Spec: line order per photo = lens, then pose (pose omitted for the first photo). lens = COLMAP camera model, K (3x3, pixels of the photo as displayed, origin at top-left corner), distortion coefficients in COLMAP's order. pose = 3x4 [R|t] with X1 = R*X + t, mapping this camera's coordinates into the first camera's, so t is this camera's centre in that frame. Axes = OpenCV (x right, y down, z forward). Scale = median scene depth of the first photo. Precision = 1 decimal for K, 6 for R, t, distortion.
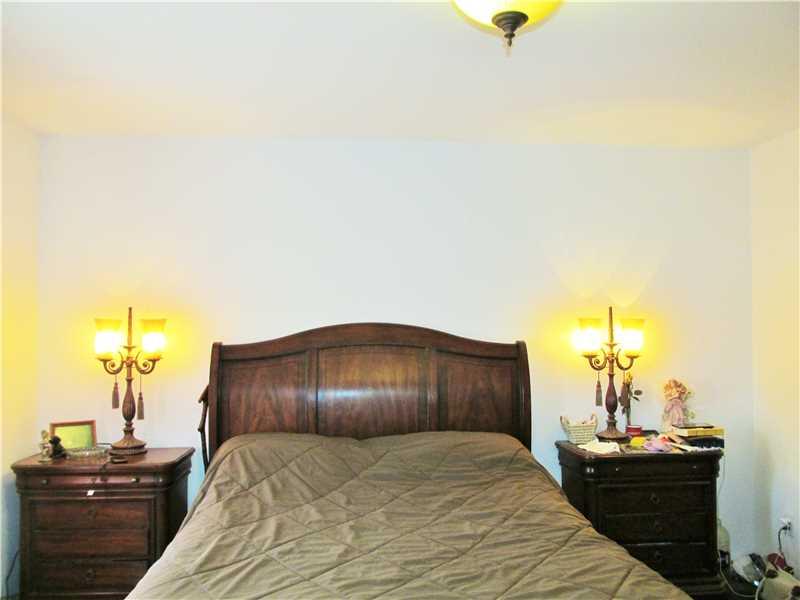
lens RADIAL K [[668.9, 0, 400.0], [0, 668.9, 300.0], [0, 0, 1]] dist [-0.025657, 0.000099]
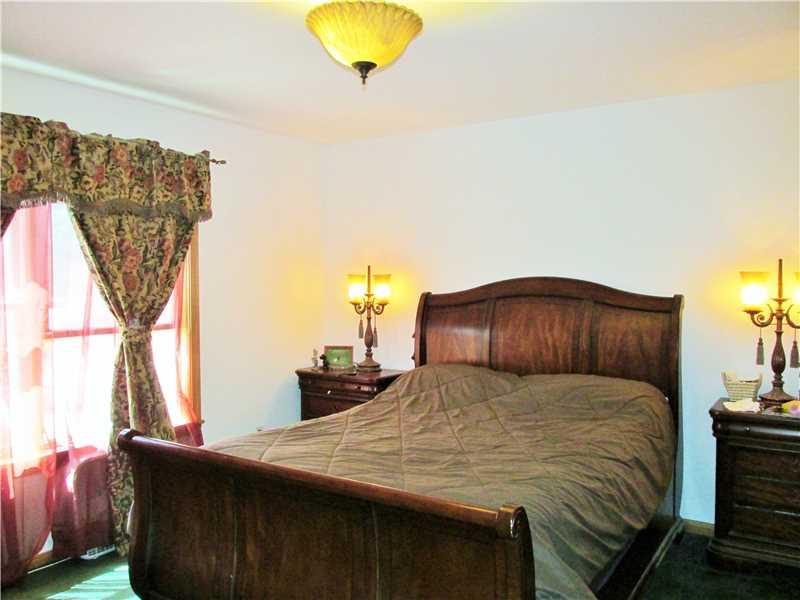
lens RADIAL K [[668.9, 0, 400.0], [0, 668.9, 300.0], [0, 0, 1]] dist [-0.025657, 0.000099]
pose [[0.777114, 0.019247, -0.629066, 0.508248], [0.027585, 0.997530, 0.064596, -0.006520], [0.628755, -0.067551, 0.774664, -0.037803]]
